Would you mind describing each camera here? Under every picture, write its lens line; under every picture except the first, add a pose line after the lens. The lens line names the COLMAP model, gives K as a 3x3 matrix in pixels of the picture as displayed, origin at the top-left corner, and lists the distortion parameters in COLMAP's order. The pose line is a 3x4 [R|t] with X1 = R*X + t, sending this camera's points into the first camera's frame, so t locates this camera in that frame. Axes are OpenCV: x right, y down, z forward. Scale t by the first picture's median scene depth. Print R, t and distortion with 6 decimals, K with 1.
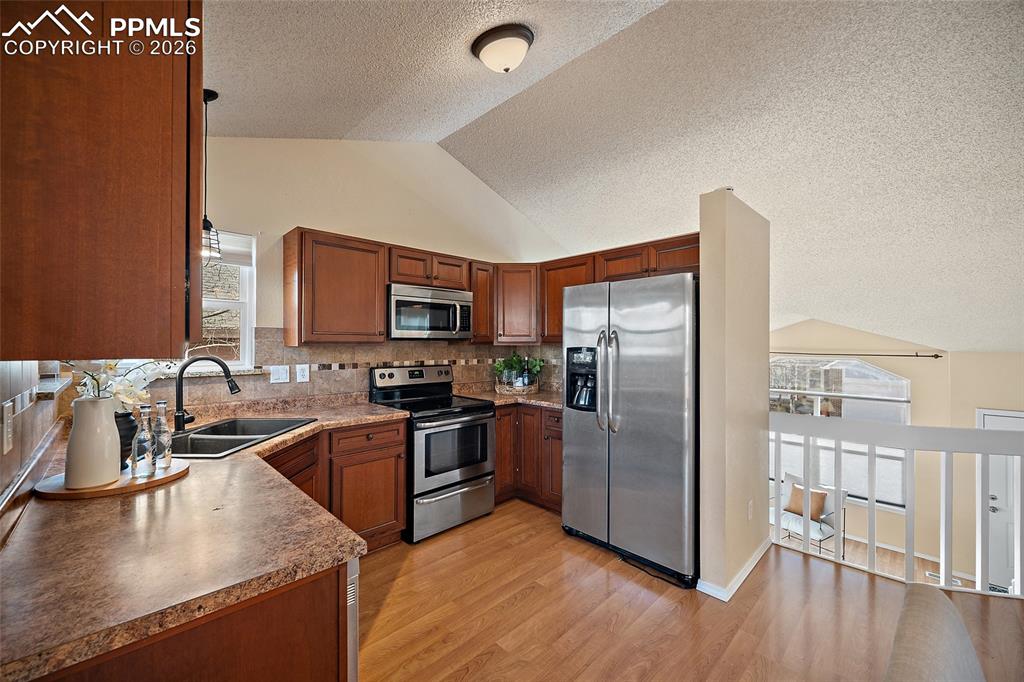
lens RADIAL K [[403.2, 0, 503.4], [0, 403.2, 341.6], [0, 0, 1]] dist [-0.000751, 0.000027]
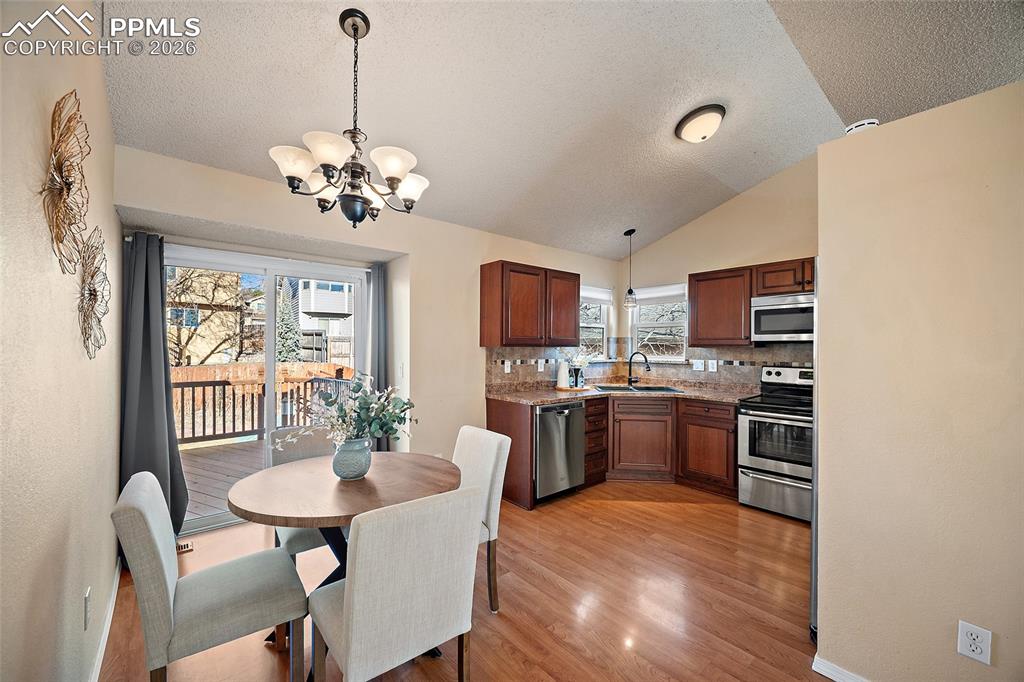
lens RADIAL K [[403.2, 0, 503.4], [0, 403.2, 341.6], [0, 0, 1]] dist [-0.000751, 0.000027]
pose [[-0.072223, -0.012534, -0.997310, 1.071799], [0.007204, 0.999888, -0.013088, 0.002280], [0.997362, -0.008129, -0.072125, 0.341904]]
